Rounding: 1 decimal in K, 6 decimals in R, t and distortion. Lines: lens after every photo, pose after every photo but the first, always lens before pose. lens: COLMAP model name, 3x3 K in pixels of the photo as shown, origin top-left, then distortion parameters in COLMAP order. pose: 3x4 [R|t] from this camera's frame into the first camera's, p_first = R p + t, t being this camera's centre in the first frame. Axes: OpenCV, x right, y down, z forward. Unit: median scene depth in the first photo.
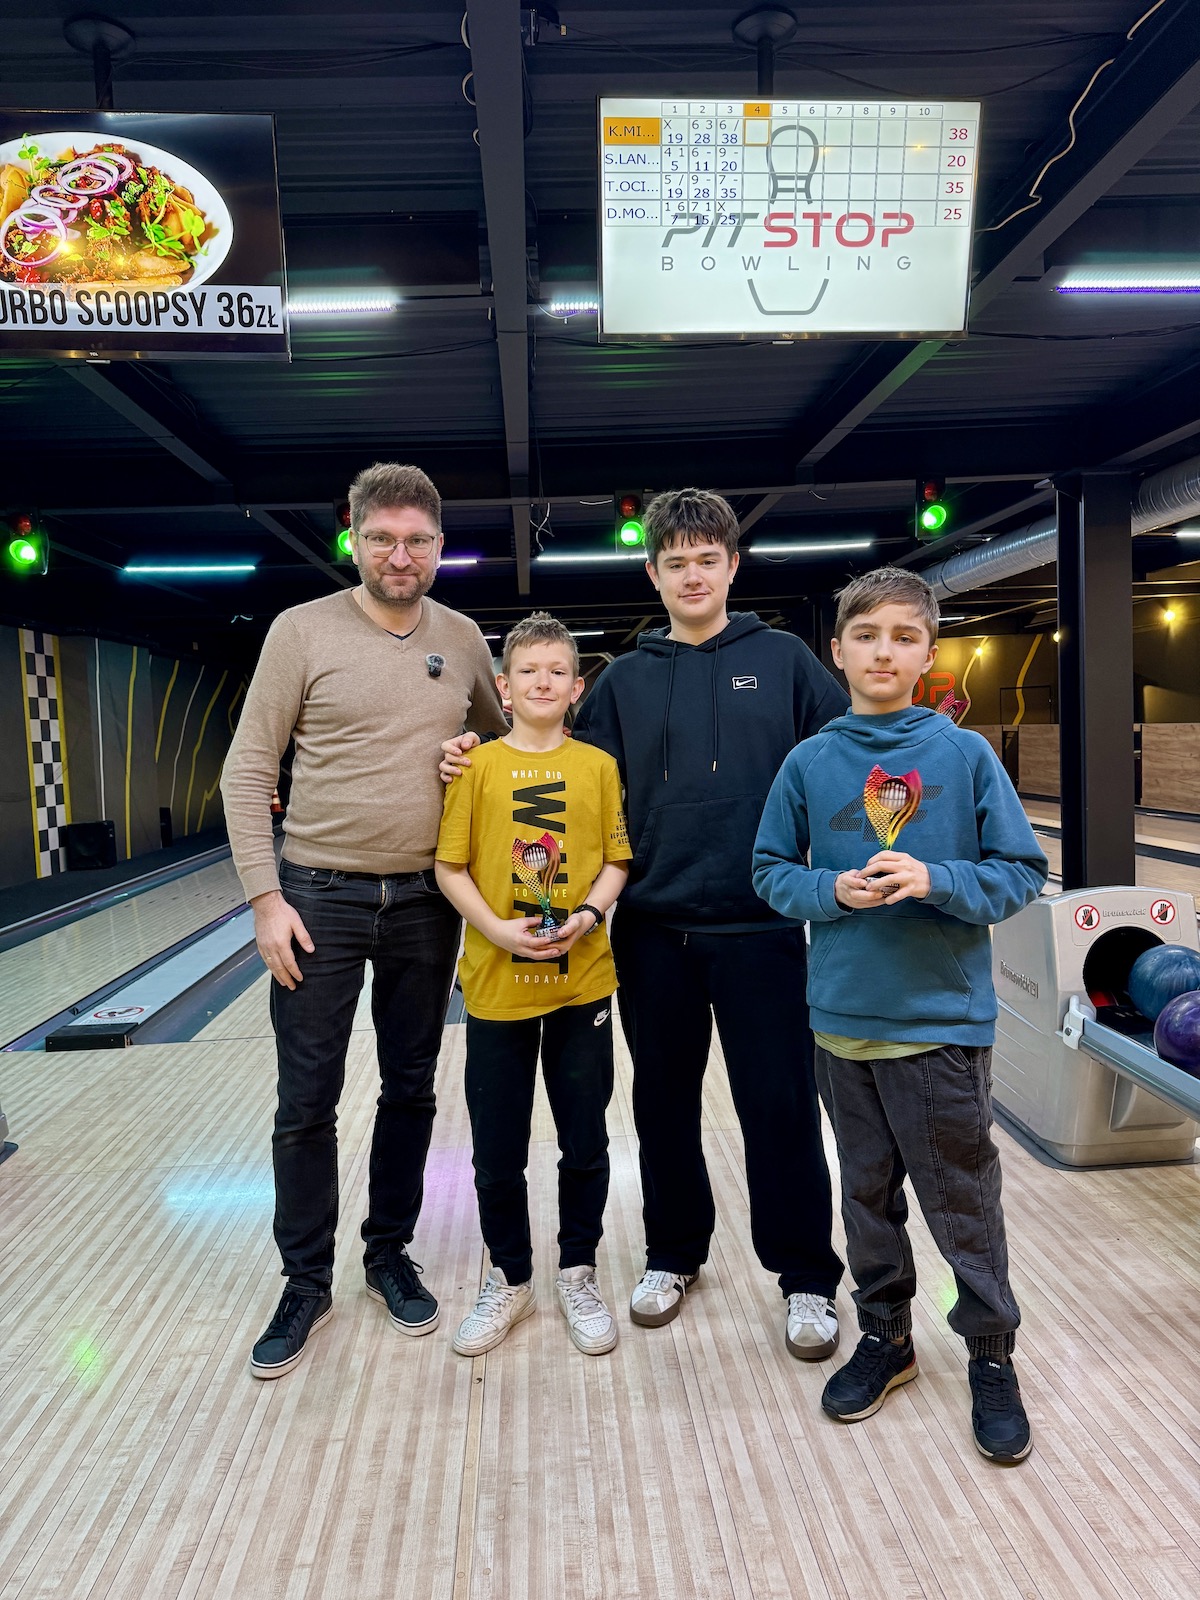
lens RADIAL K [[1207.4, 0, 608.3], [0, 1207.4, 801.0], [0, 0, 1]] dist [-0.001337, -0.011919]
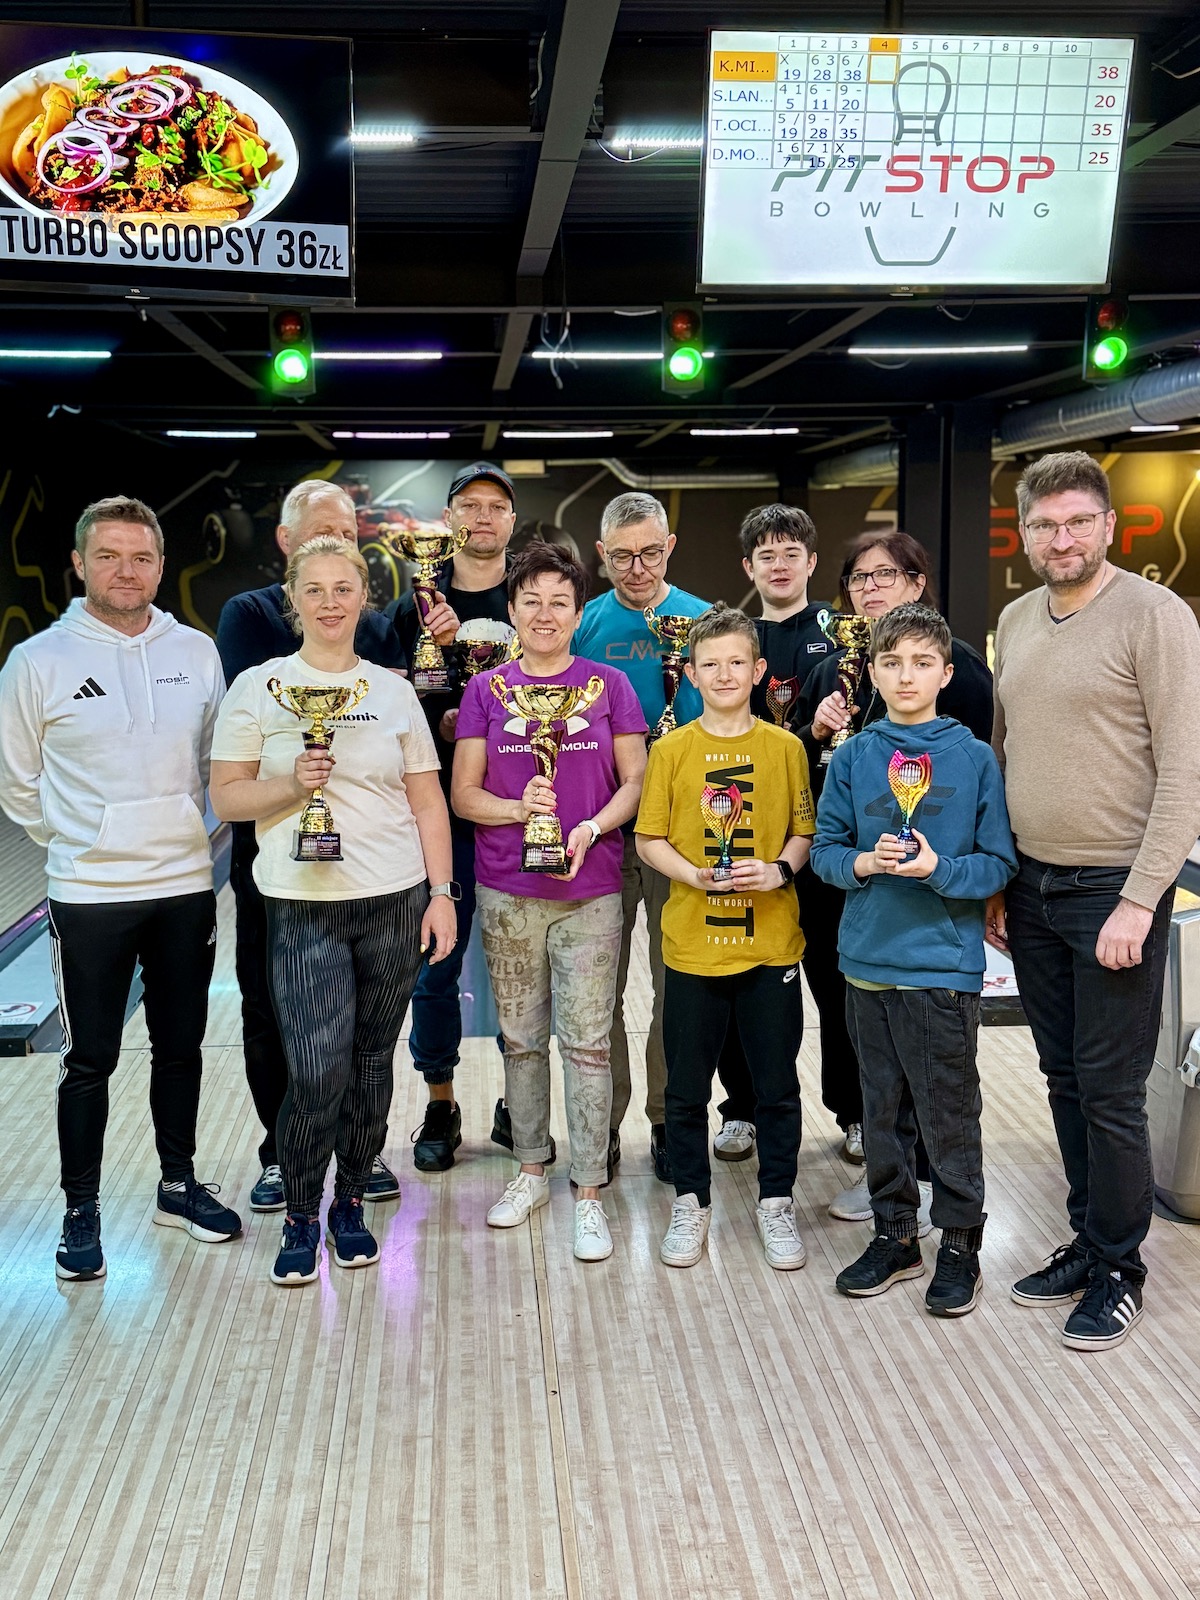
lens RADIAL K [[1997.3, 0, 620.1], [0, 1997.3, 815.1], [0, 0, 1]] dist [0.248182, -0.663587]
pose [[0.999395, 0.030221, 0.017224, -0.084046], [-0.031380, 0.996943, 0.071548, -0.105734], [-0.015009, -0.072046, 0.997288, -0.568181]]
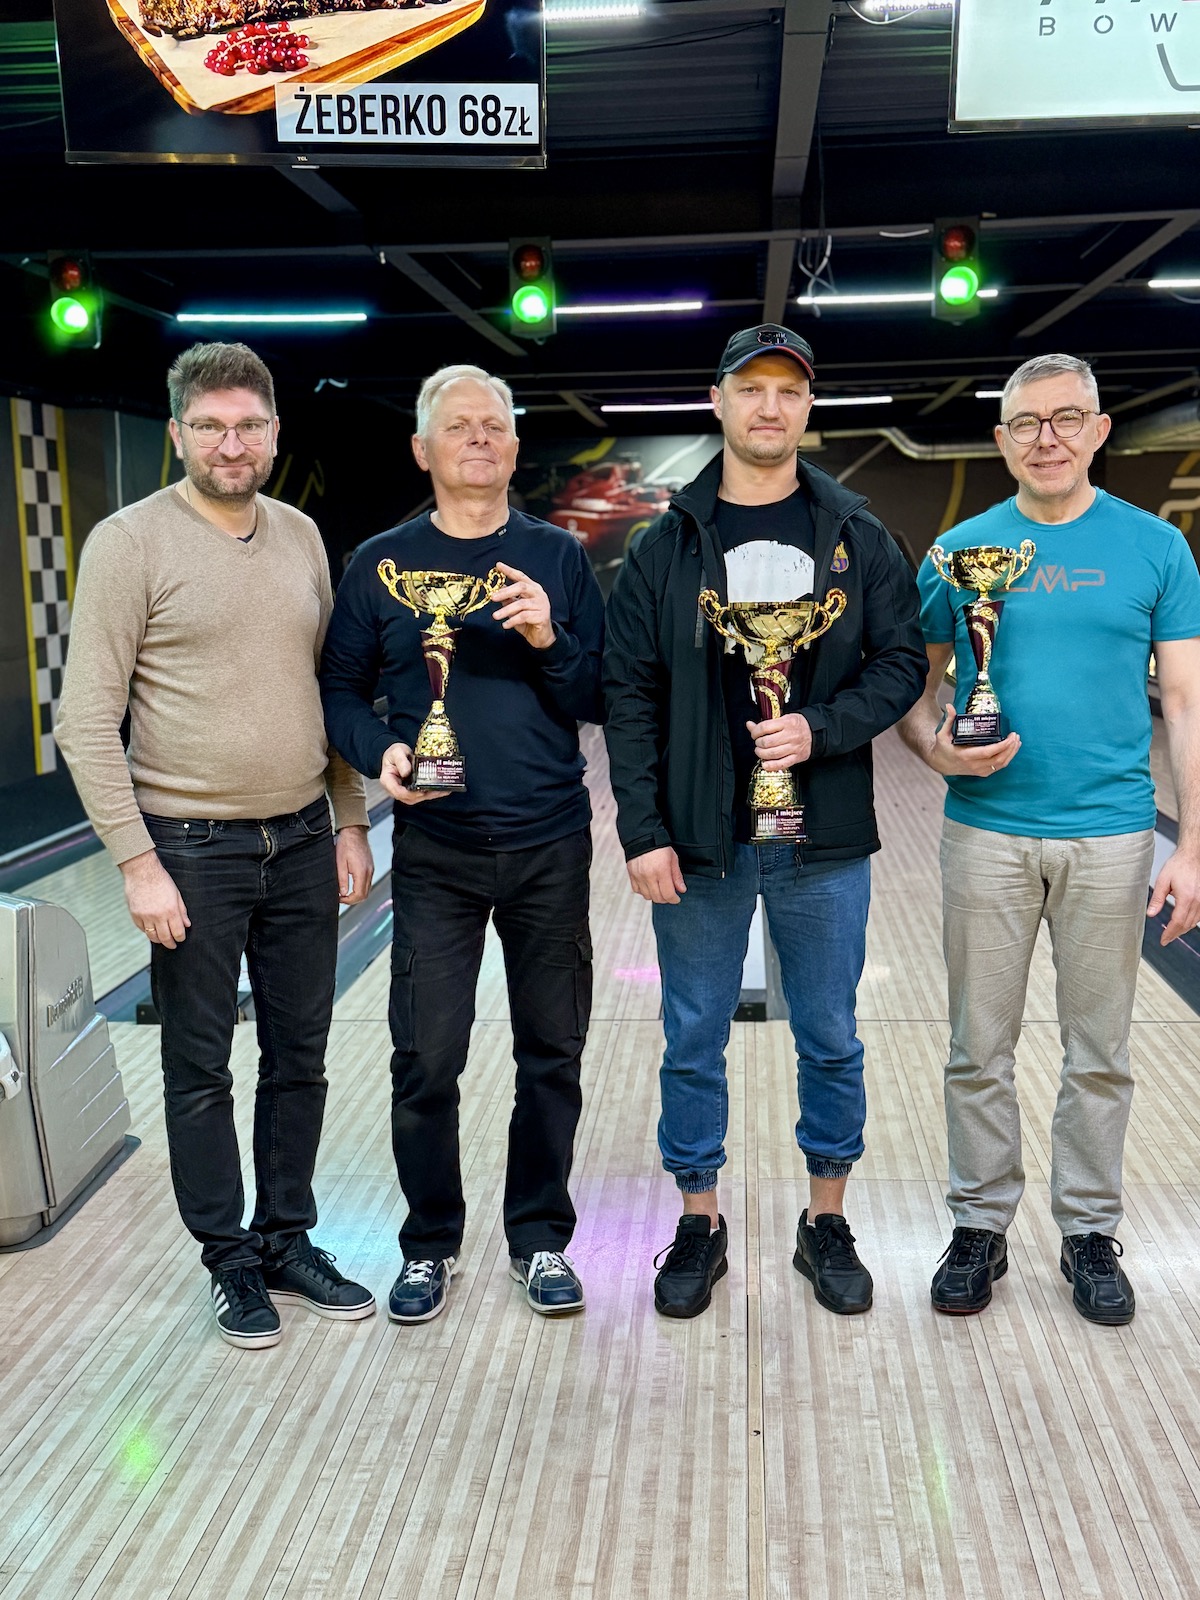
lens RADIAL K [[1993.9, 0, 565.6], [0, 1993.9, 829.0], [0, 0, 1]] dist [0.231004, -0.648254]
pose [[0.987989, 0.041382, -0.148877, -0.039720], [-0.028588, 0.995792, 0.087069, -0.055011], [0.151854, -0.081767, 0.985015, -0.341453]]
